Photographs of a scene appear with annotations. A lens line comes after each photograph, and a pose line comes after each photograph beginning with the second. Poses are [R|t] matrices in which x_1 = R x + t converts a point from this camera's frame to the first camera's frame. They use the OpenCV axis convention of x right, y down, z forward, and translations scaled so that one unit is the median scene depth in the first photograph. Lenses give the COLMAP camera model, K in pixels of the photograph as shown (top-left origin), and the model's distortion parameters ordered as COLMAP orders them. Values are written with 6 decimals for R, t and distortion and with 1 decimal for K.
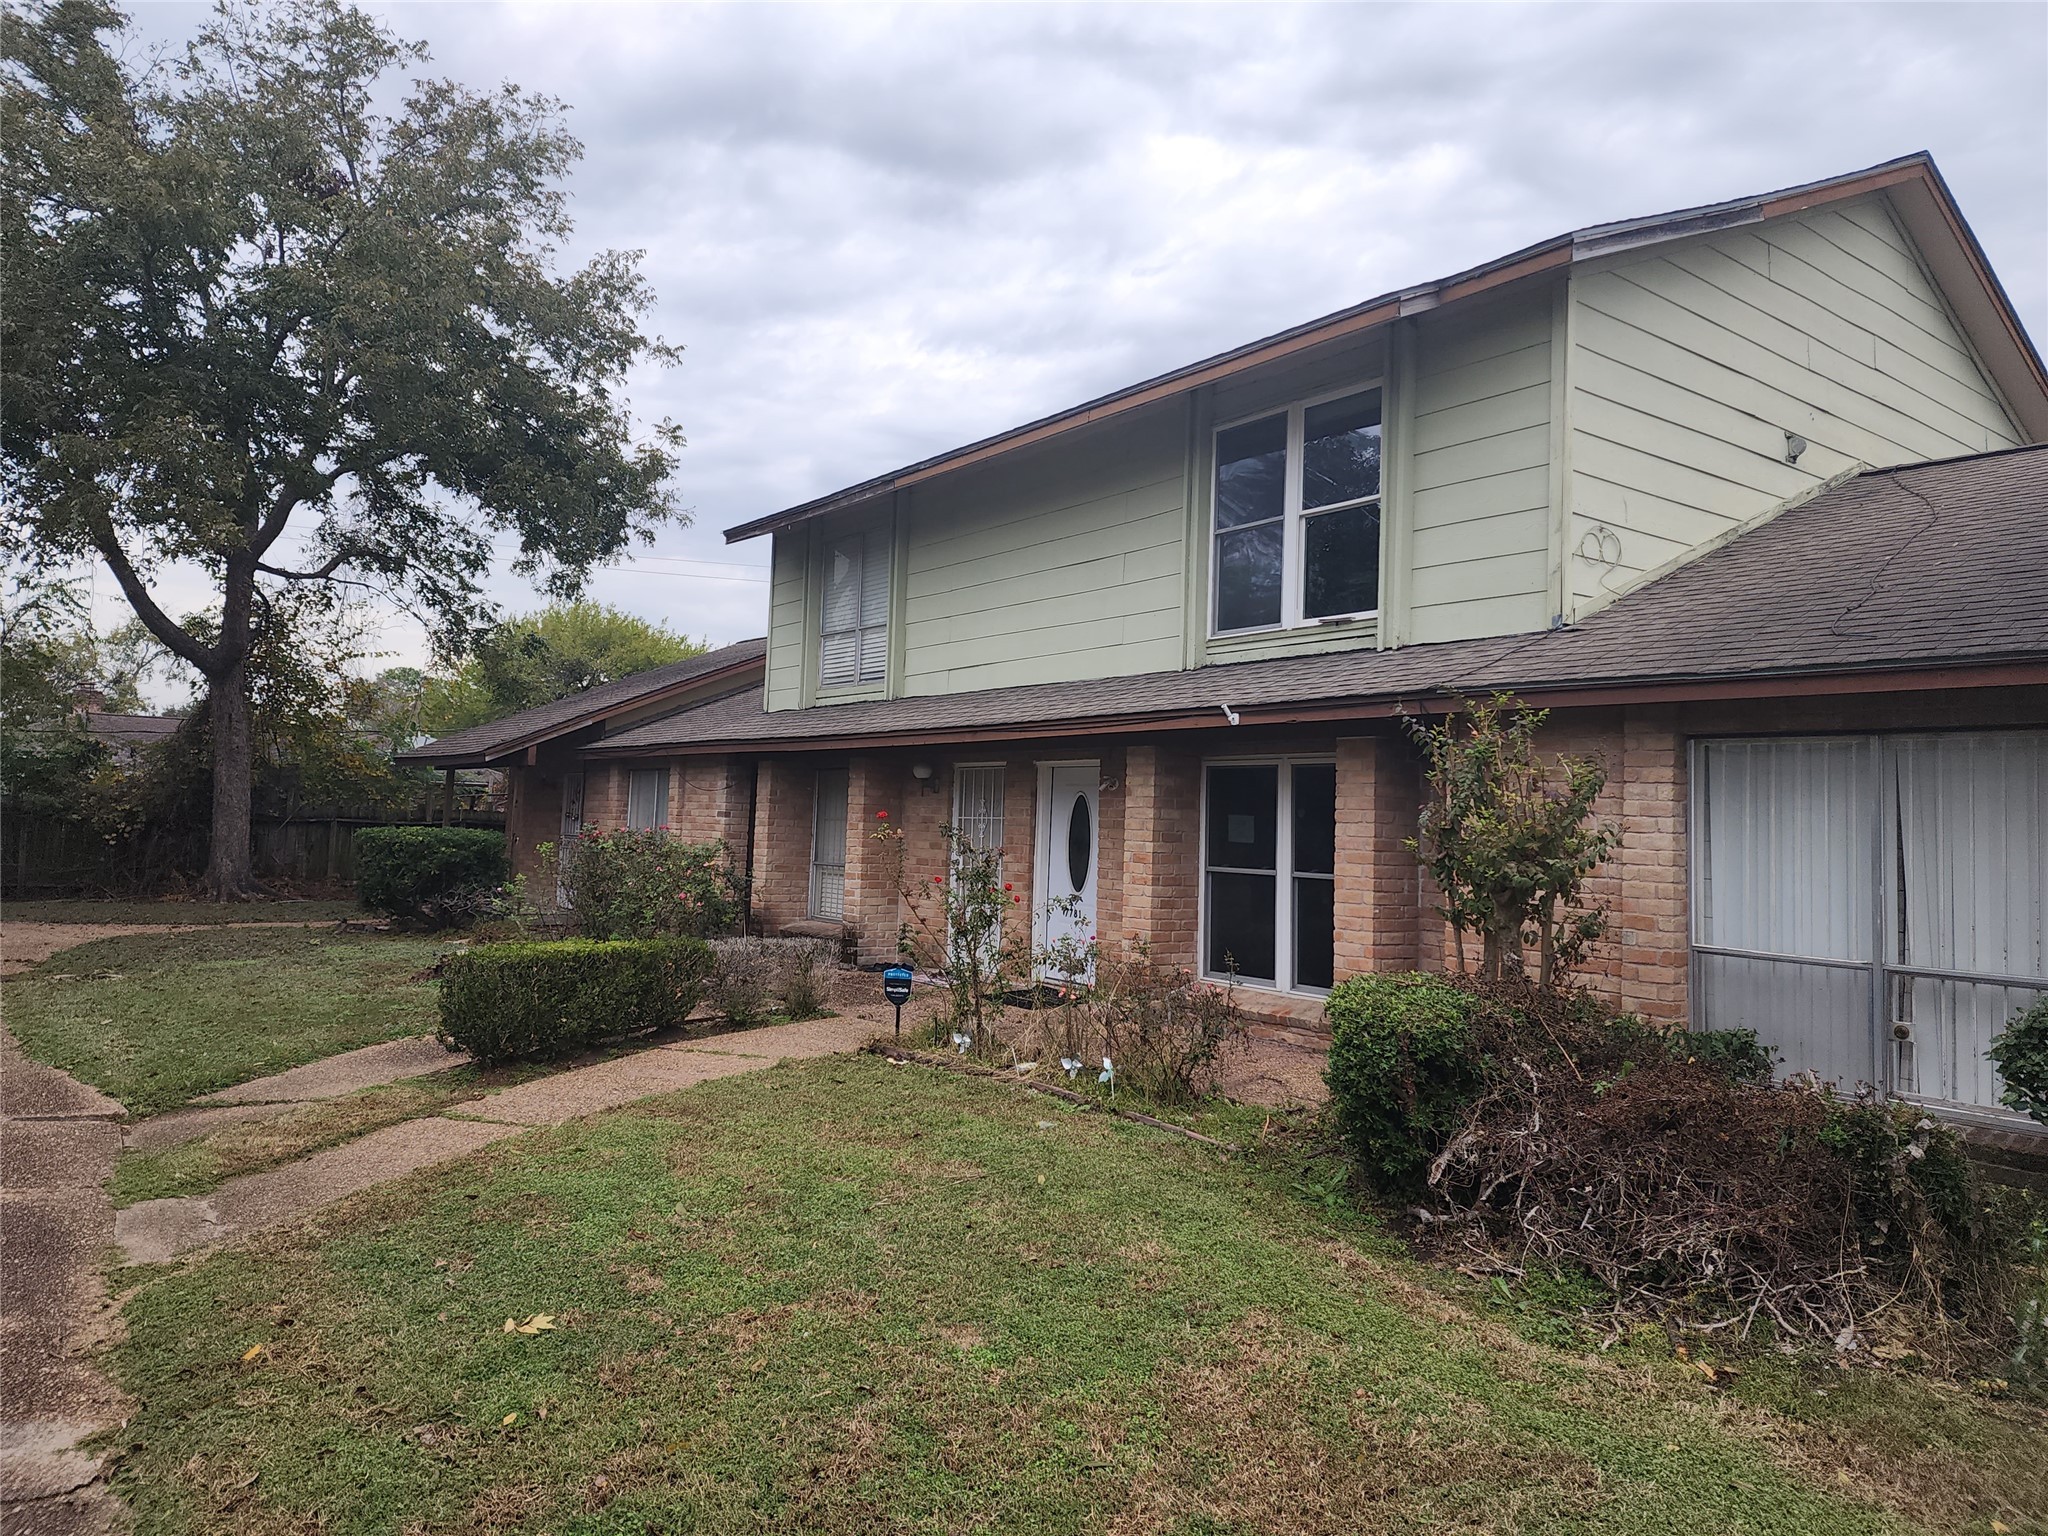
lens RADIAL K [[1360.3, 0, 1076.3], [0, 1360.3, 742.6], [0, 0, 1]] dist [0.053003, -0.044915]
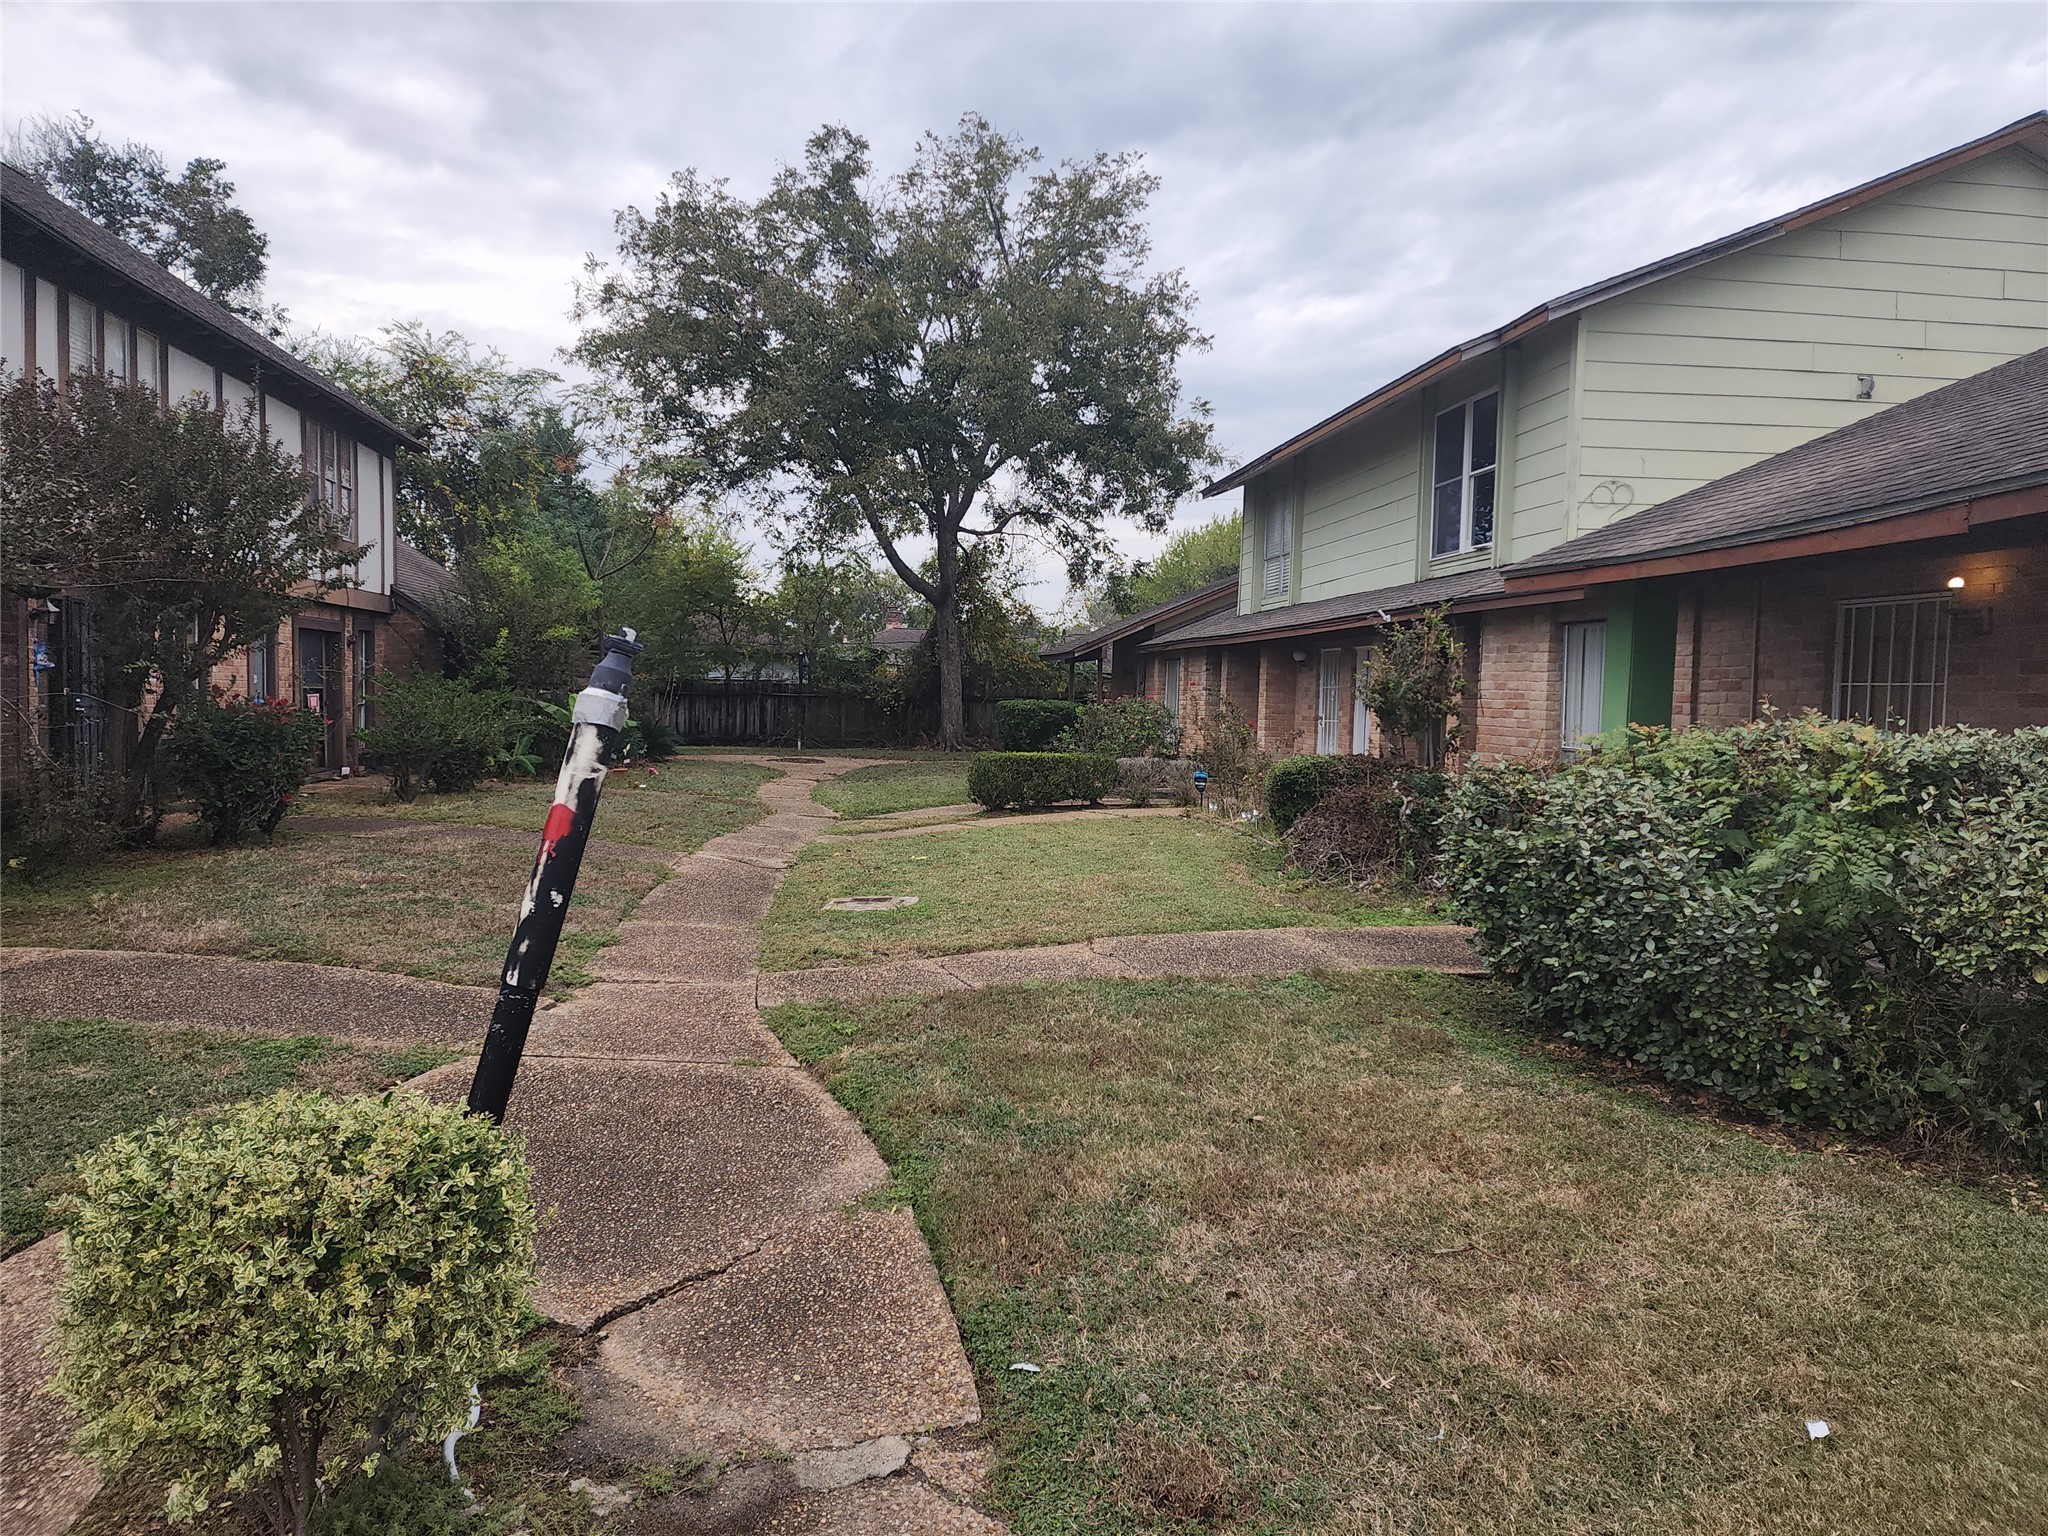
lens RADIAL K [[1360.3, 0, 1059.2], [0, 1360.3, 766.2], [0, 0, 1]] dist [0.053003, -0.044915]
pose [[0.867255, 0.014049, -0.497666, 0.379113], [0.035664, 0.995281, 0.090246, -0.002207], [0.496585, -0.096015, 0.862661, -0.388866]]
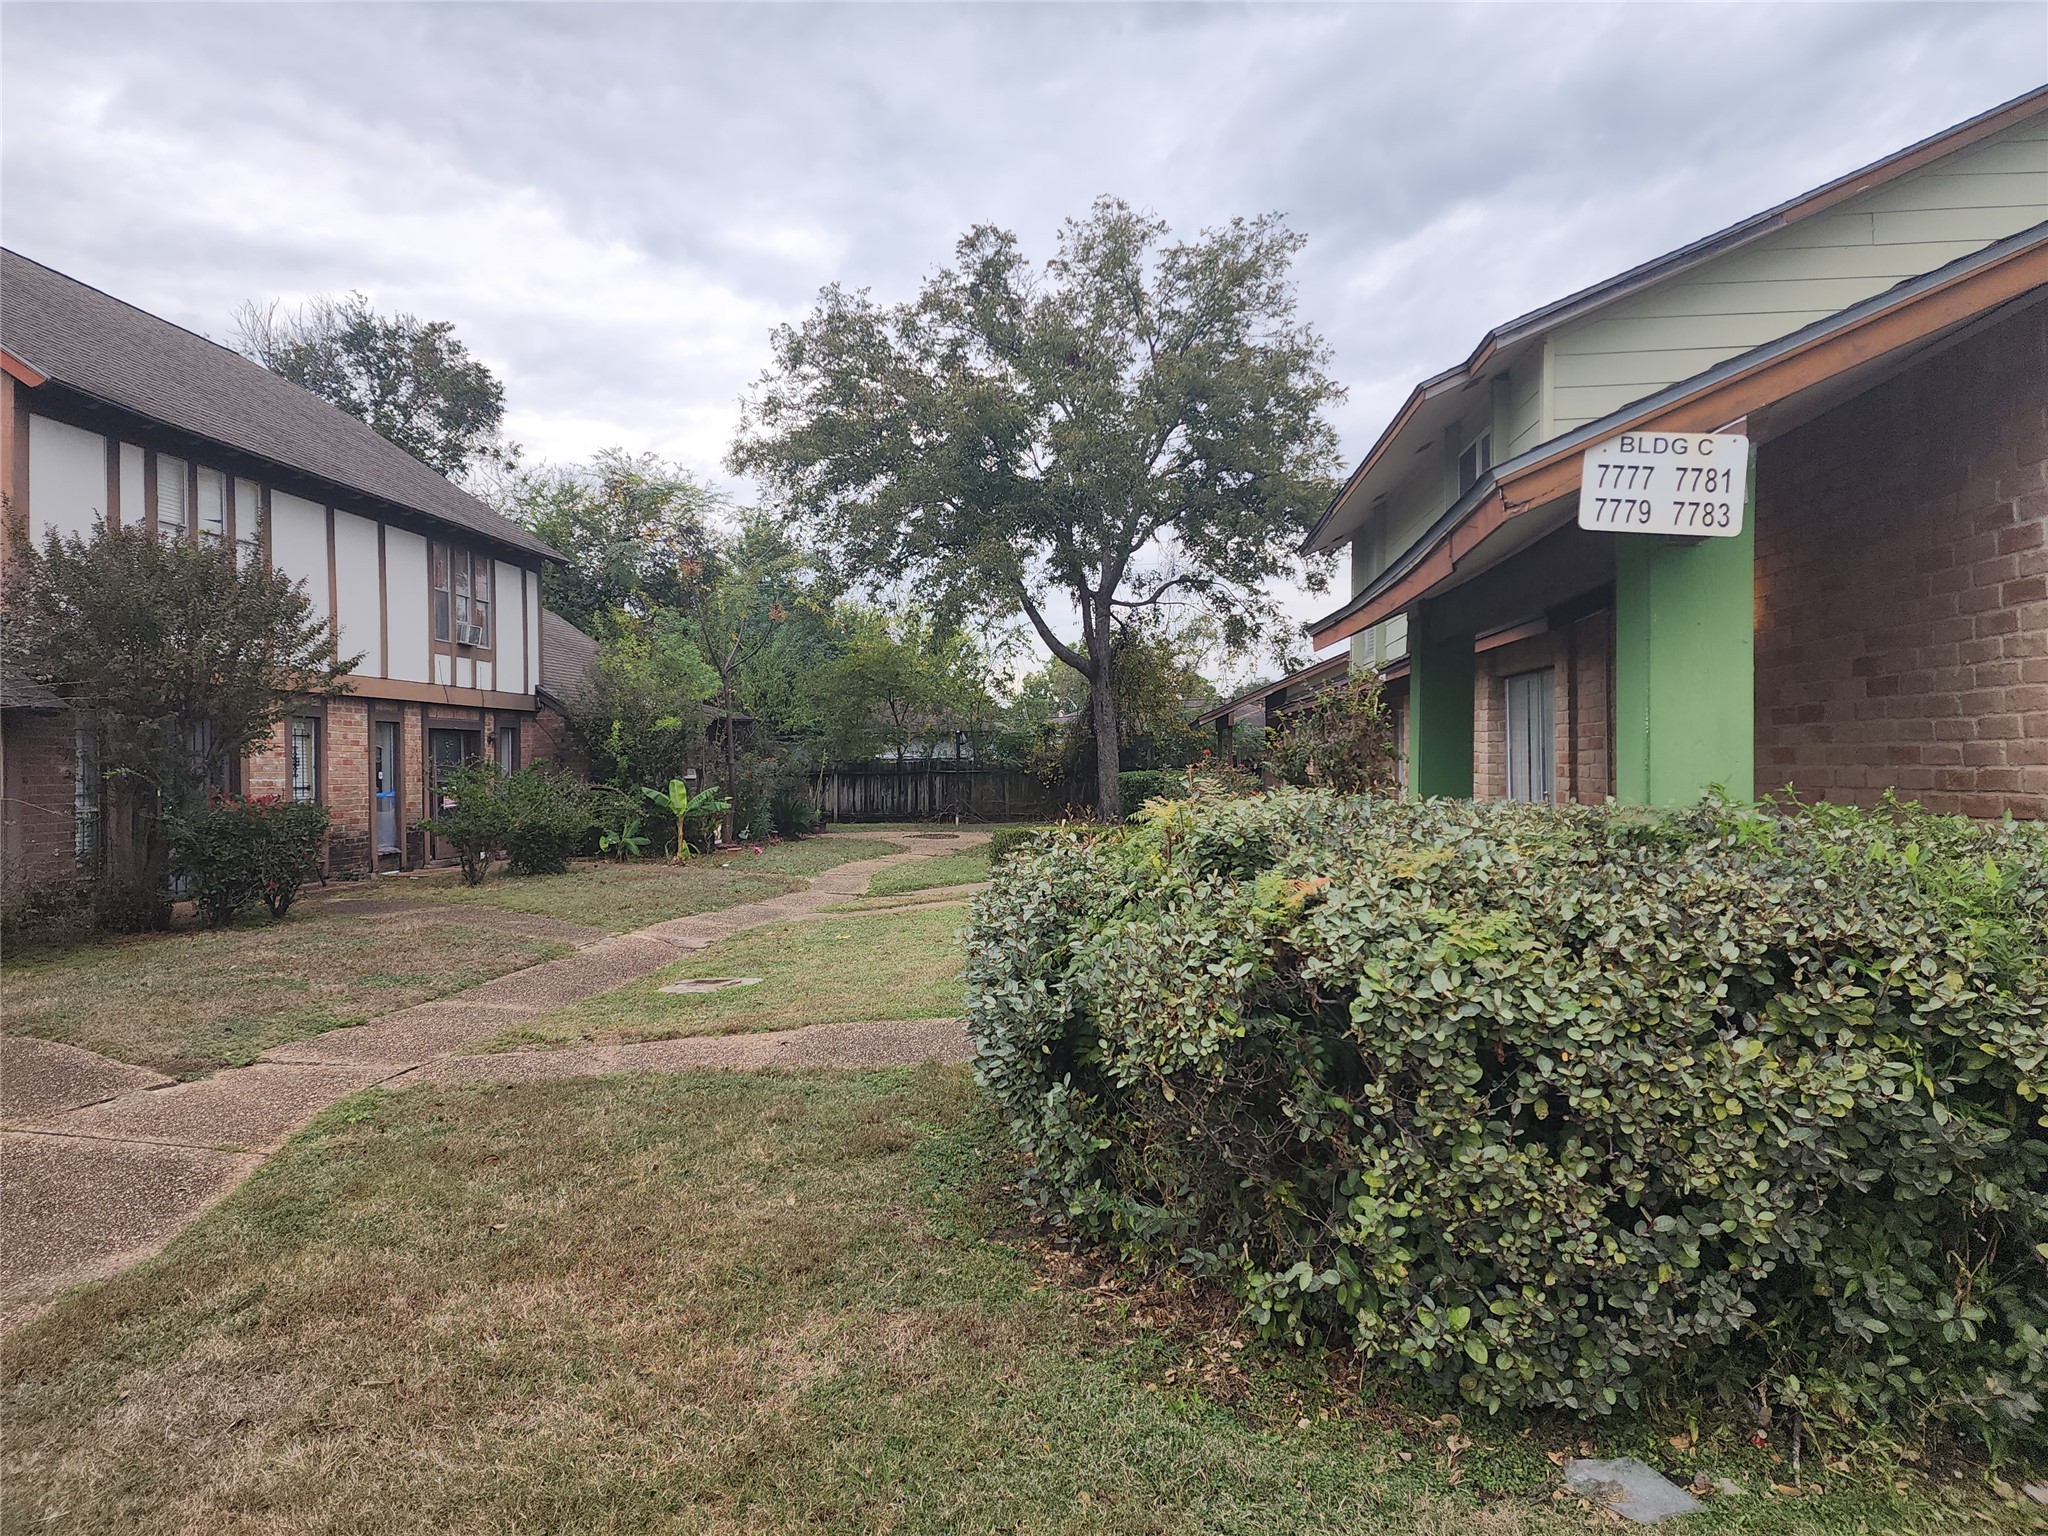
lens RADIAL K [[1360.3, 0, 1025.1], [0, 1360.3, 773.2], [0, 0, 1]] dist [0.053003, -0.044915]
pose [[0.723672, -0.031723, -0.689415, 0.558552], [0.073657, 0.996788, 0.031450, 0.006982], [0.686202, -0.073539, 0.723684, -0.238038]]
